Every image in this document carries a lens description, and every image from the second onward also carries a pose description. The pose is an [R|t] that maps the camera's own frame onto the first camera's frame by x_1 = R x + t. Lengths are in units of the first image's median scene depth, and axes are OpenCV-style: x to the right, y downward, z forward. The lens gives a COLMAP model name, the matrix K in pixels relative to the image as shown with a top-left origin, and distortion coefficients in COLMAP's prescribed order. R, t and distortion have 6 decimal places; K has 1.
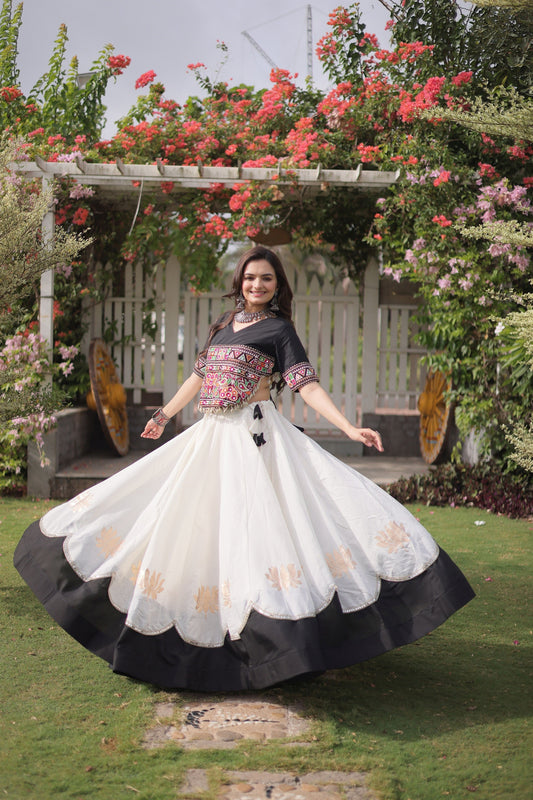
lens RADIAL K [[1033.3, 0, 275.8], [0, 1033.3, 412.6], [0, 0, 1]] dist [-0.002128, 0.000000]
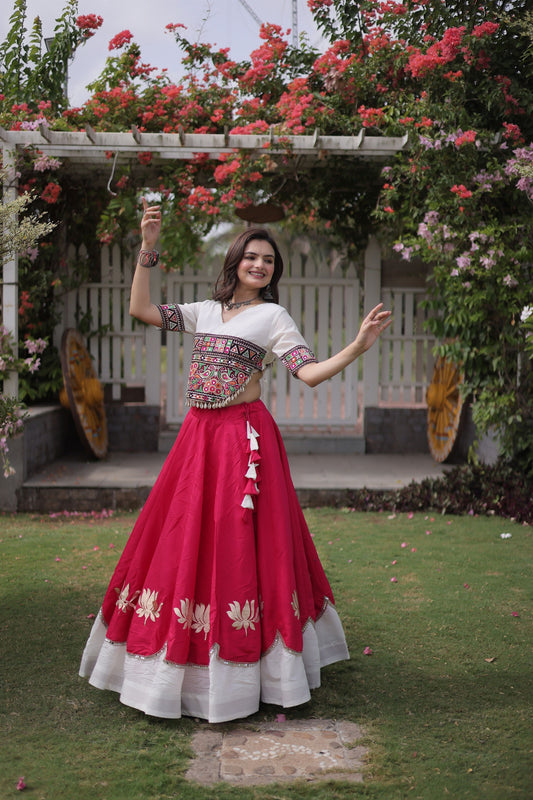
lens RADIAL K [[1033.3, 0, 279.1], [0, 1033.3, 409.0], [0, 0, 1]] dist [-0.002128, 0.000000]
pose [[0.999810, -0.013682, 0.013876, -0.004975], [0.013503, 0.999825, 0.012950, -0.012801], [-0.014051, -0.012760, 0.999820, 0.110288]]
